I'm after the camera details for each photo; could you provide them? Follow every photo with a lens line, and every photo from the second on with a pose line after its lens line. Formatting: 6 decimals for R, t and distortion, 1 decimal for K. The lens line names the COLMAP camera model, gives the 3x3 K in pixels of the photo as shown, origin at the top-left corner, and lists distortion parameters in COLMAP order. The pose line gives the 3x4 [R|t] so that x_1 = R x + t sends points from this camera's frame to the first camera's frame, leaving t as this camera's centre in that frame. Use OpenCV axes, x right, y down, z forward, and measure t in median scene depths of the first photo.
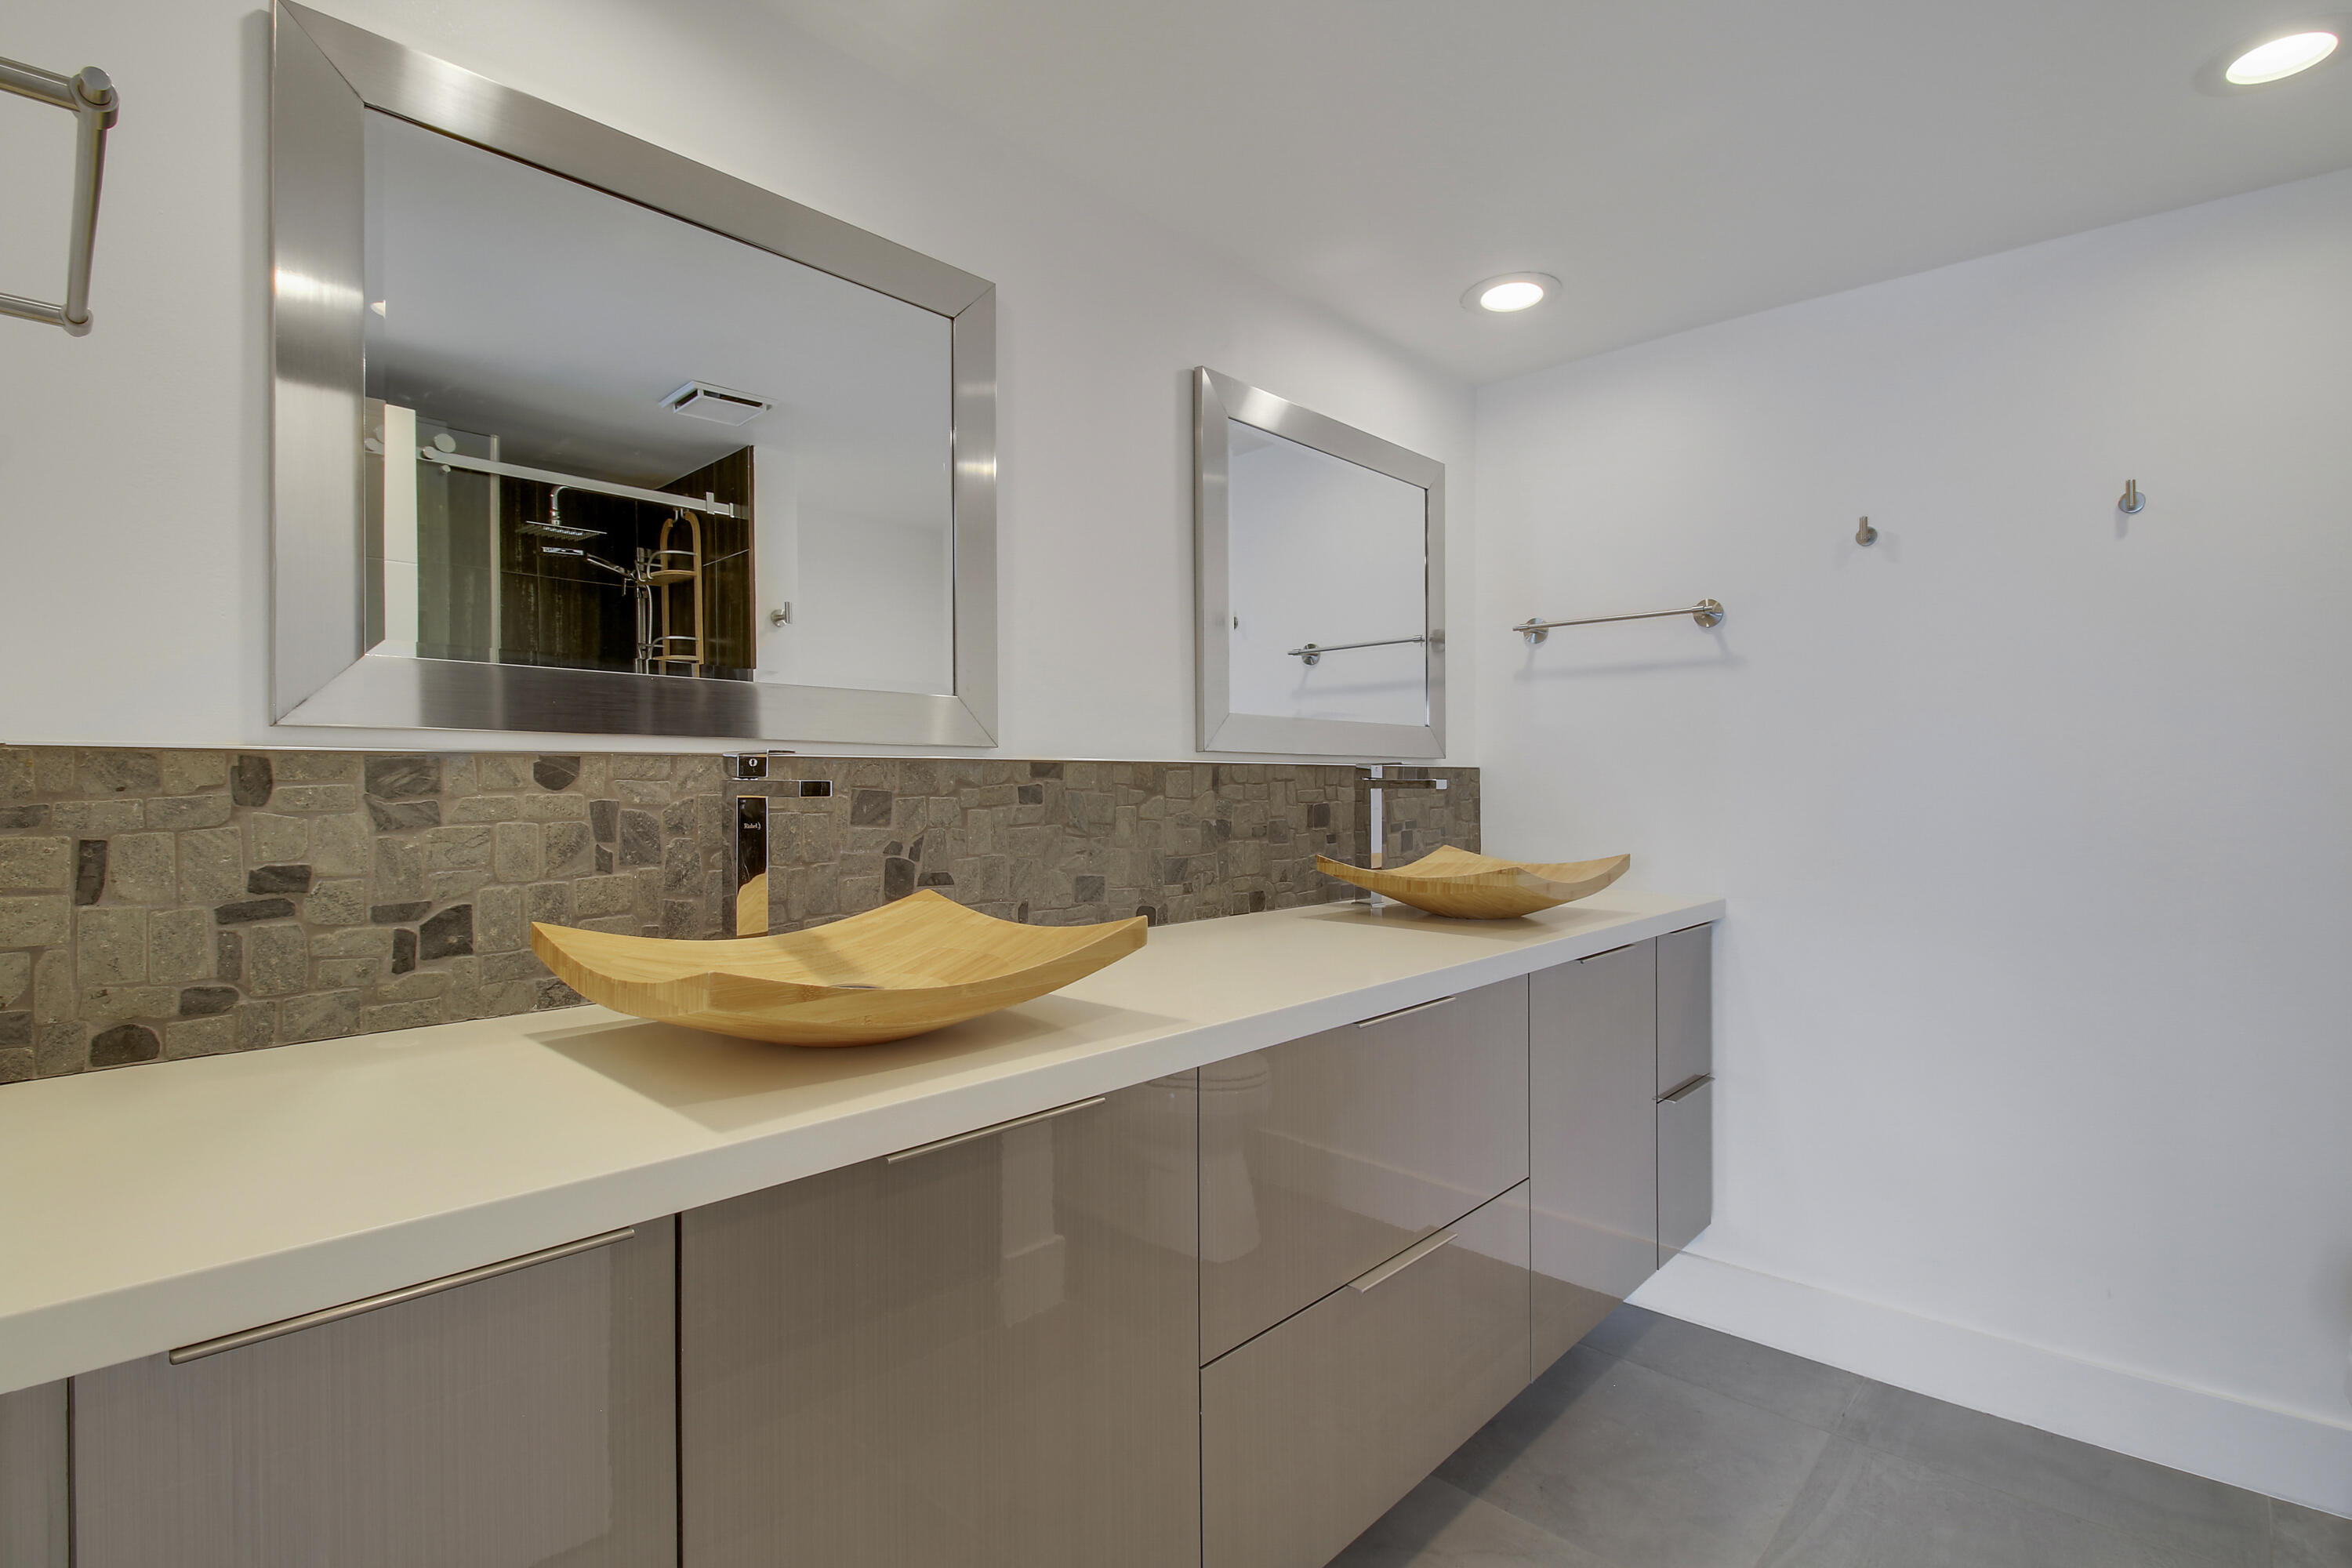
lens RADIAL K [[1092.3, 0, 1188.2], [0, 1092.3, 760.2], [0, 0, 1]] dist [0.002692, -0.014949]
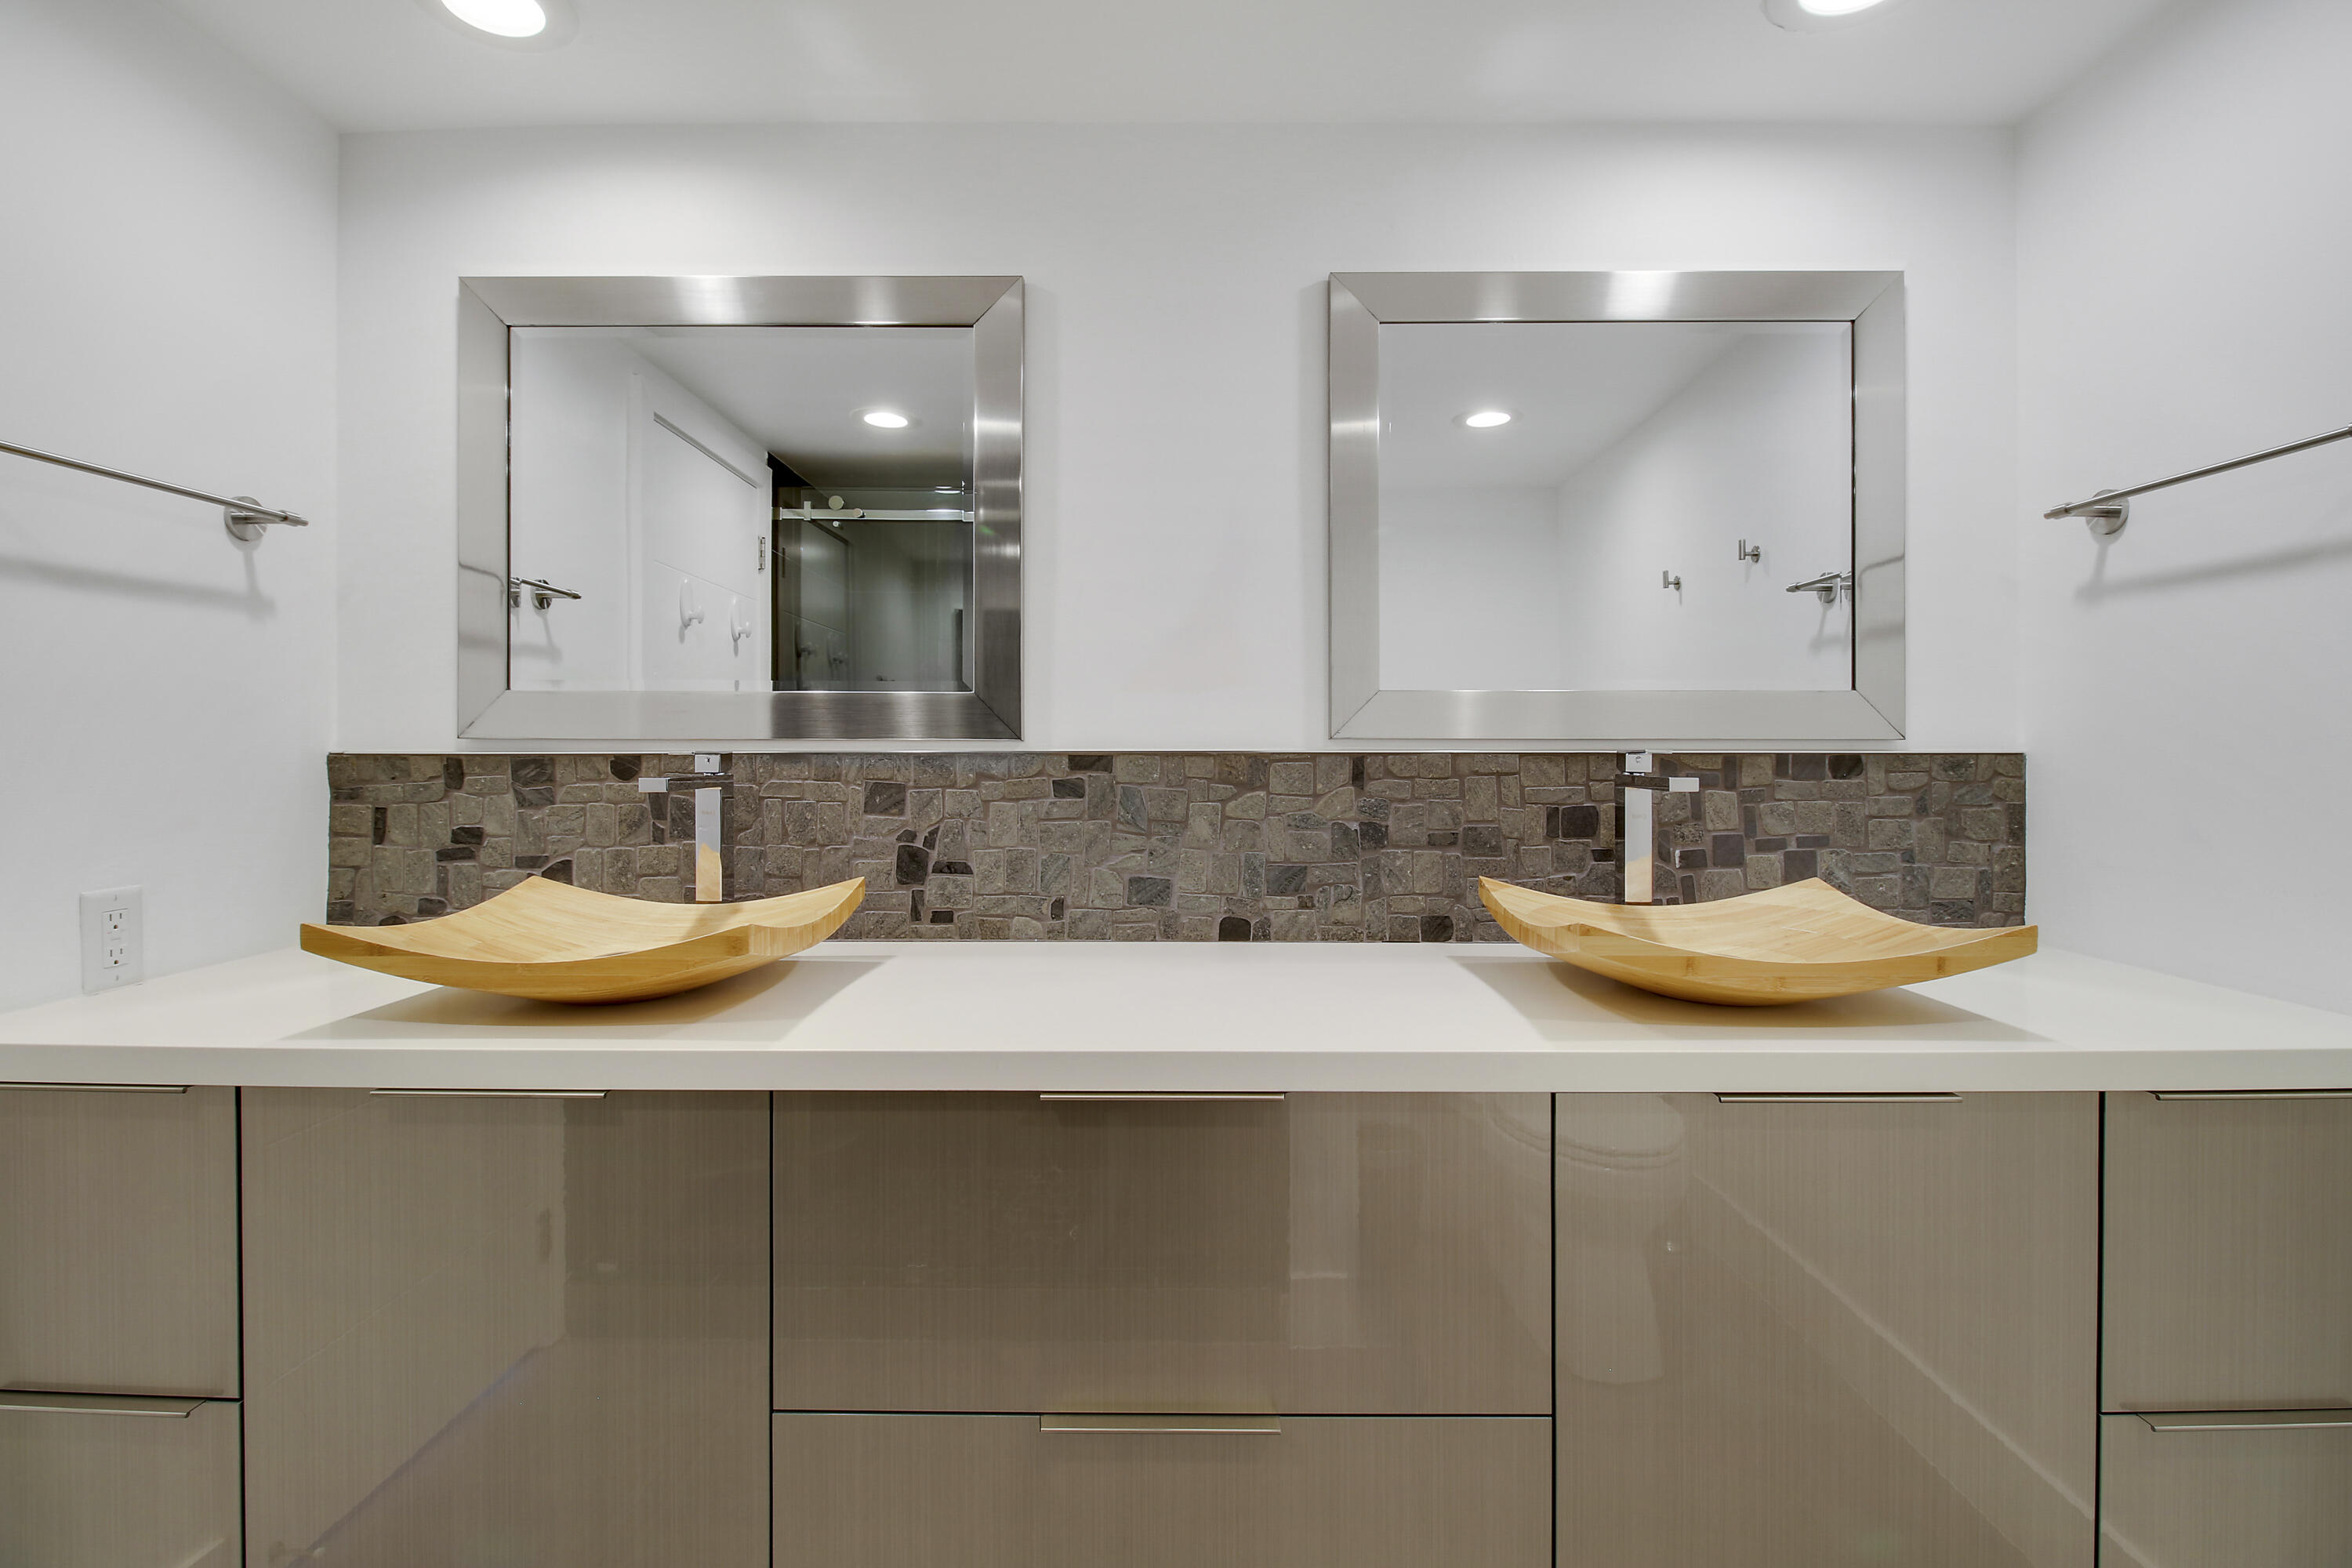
lens RADIAL K [[1092.3, 0, 1188.2], [0, 1092.3, 760.2], [0, 0, 1]] dist [0.002692, -0.014949]
pose [[0.679062, -0.007684, -0.734040, 0.702122], [0.012725, 0.999918, 0.001305, 0.007237], [0.733970, -0.010226, 0.679104, 0.460899]]
